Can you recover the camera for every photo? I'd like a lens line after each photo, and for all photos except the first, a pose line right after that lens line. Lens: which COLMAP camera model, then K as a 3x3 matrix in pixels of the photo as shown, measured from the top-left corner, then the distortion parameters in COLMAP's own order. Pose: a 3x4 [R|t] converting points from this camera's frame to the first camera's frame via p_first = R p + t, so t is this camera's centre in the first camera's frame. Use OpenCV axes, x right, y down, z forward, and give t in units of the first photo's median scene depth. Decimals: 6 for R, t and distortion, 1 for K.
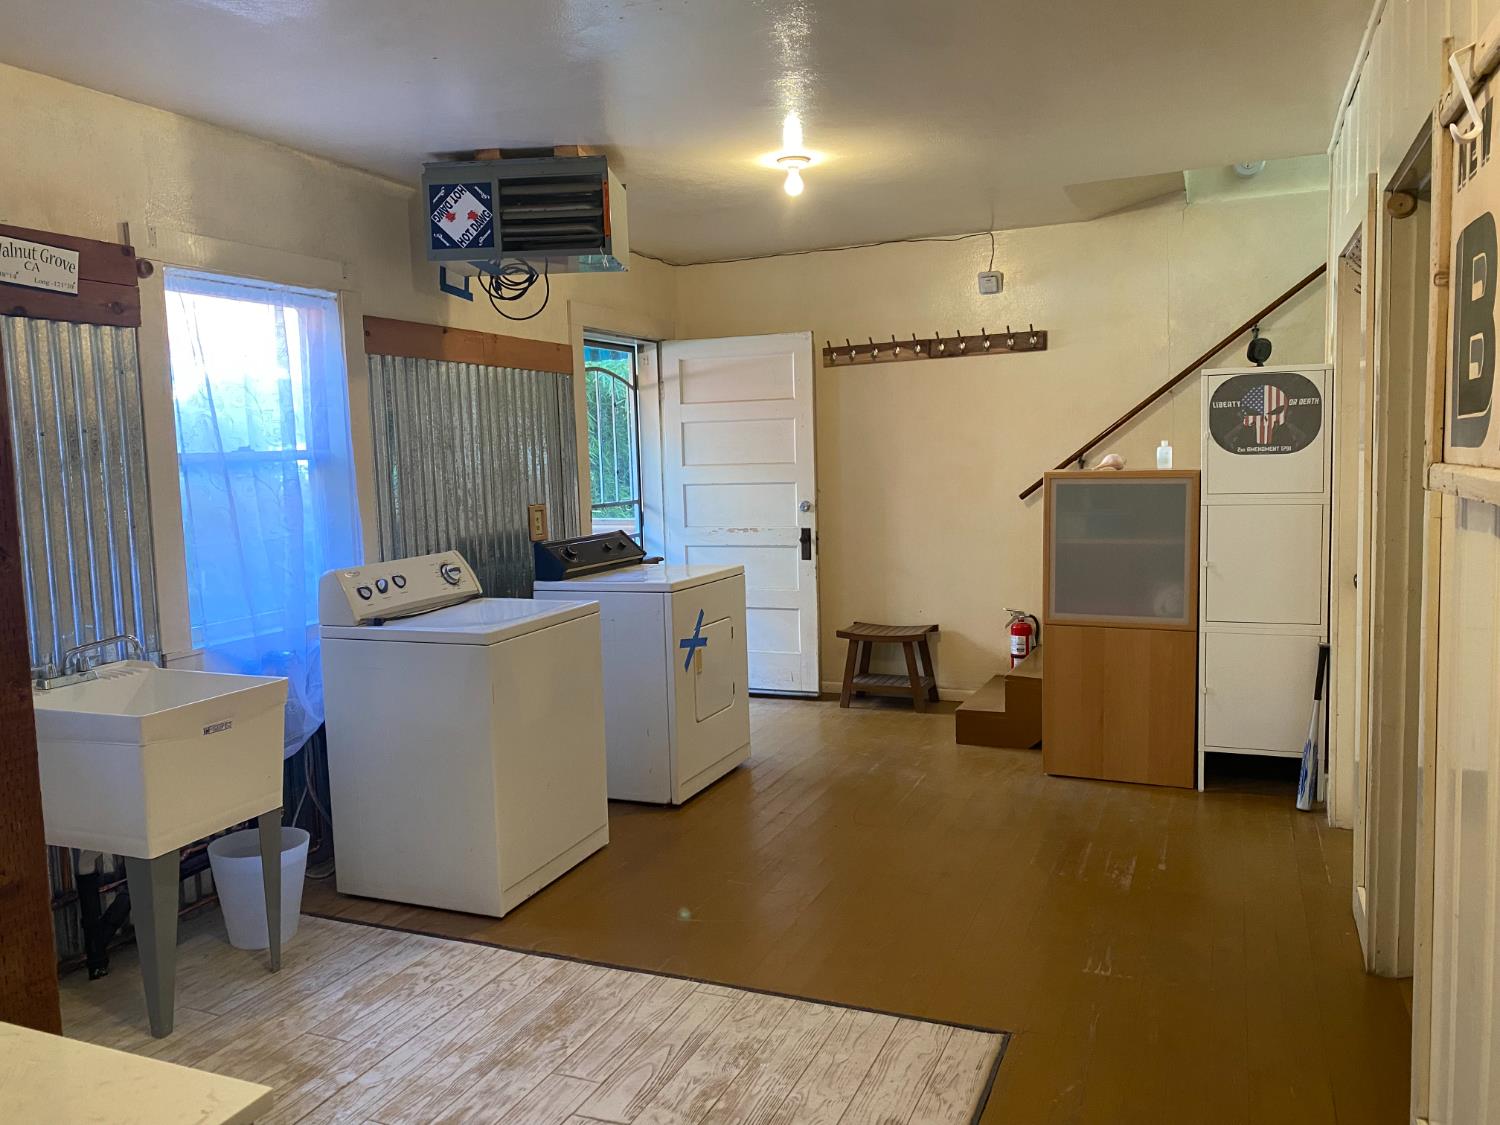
lens RADIAL K [[1158.8, 0, 747.1], [0, 1158.8, 573.0], [0, 0, 1]] dist [0.040442, -0.018480]
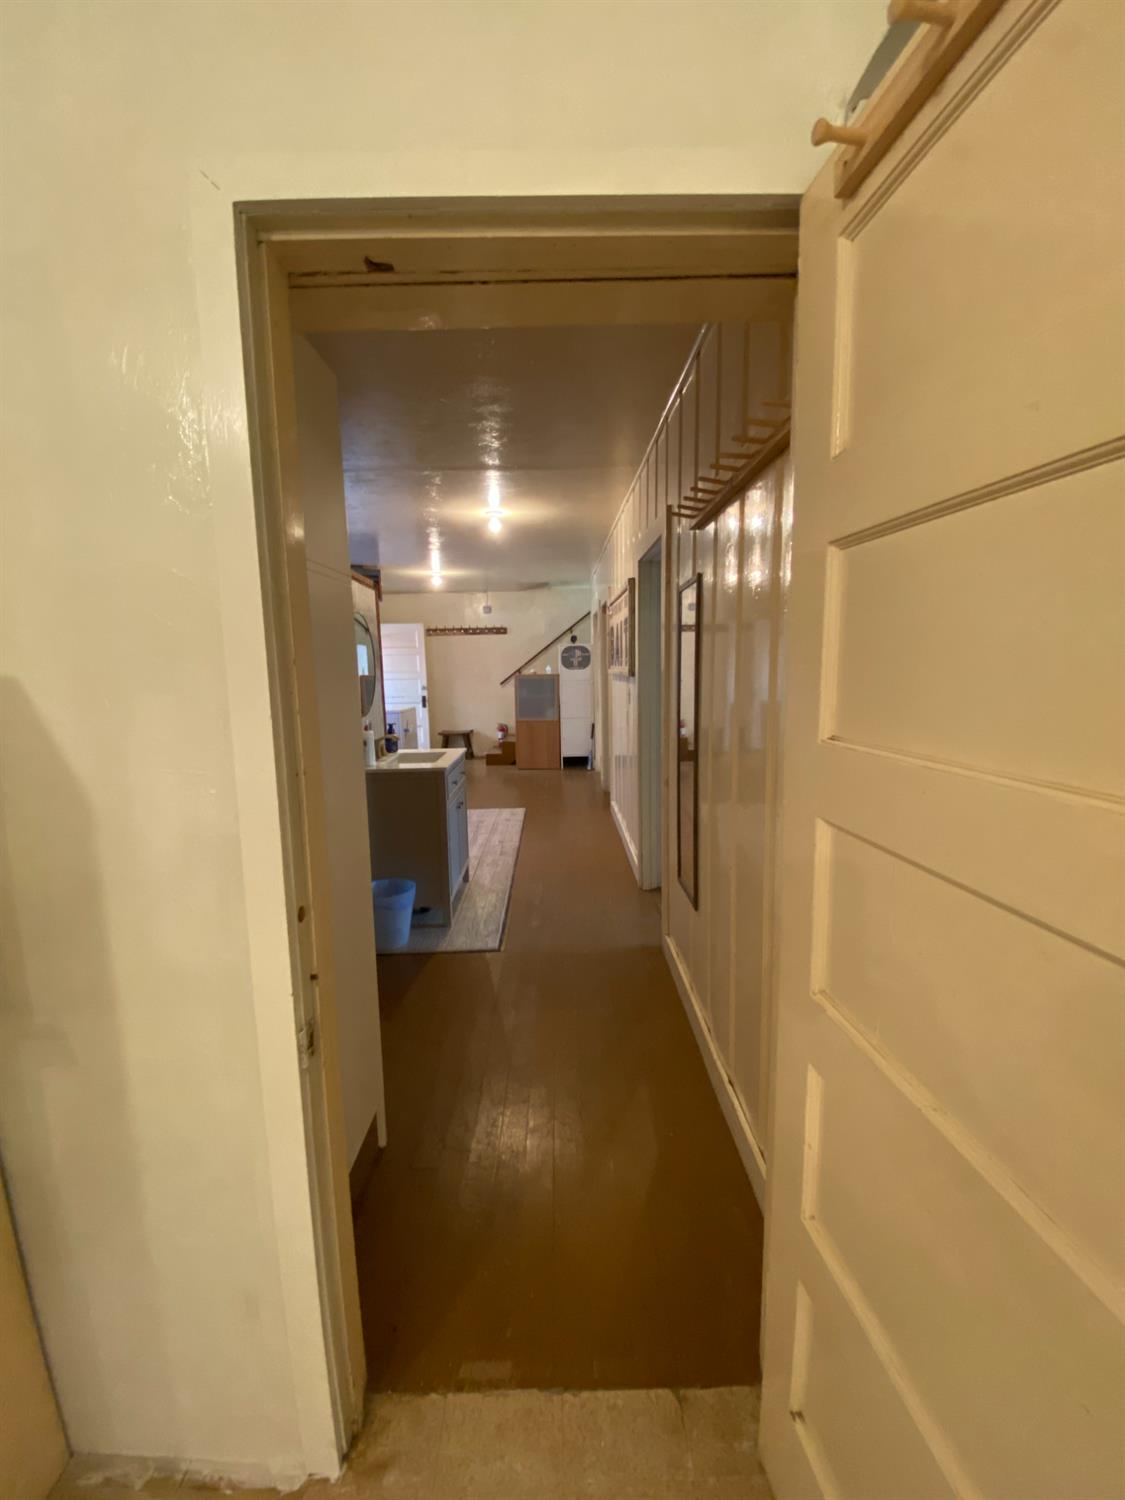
lens RADIAL K [[616.6, 0, 562.5], [0, 616.6, 753.6], [0, 0, 1]] dist [0.000926, -0.006102]
pose [[0.920744, -0.041376, 0.387967, -0.283217], [0.031348, 0.998992, 0.032144, 0.079373], [-0.388905, -0.017434, 0.921113, -0.607423]]
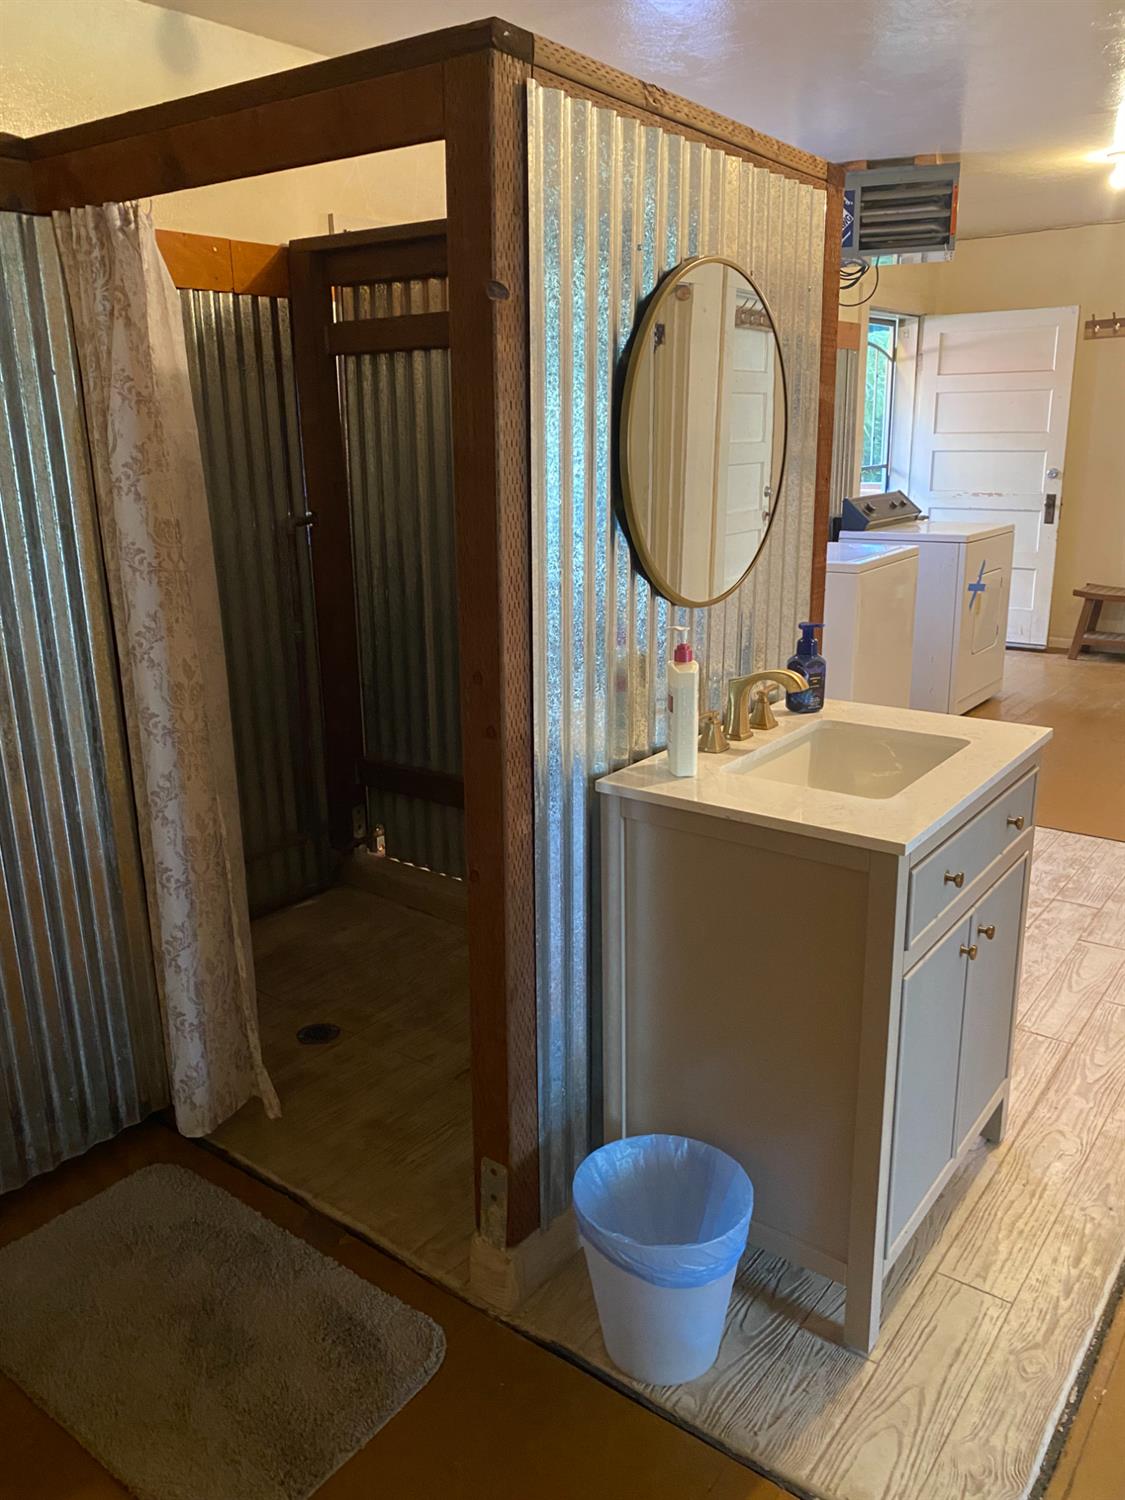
lens RADIAL K [[1158.8, 0, 583.3], [0, 1158.8, 727.6], [0, 0, 1]] dist [0.040442, -0.018480]
pose [[0.970561, 0.076591, -0.228351, -0.143097], [-0.039580, 0.985921, 0.162461, 0.022165], [0.237579, -0.148640, 0.959928, -0.253177]]
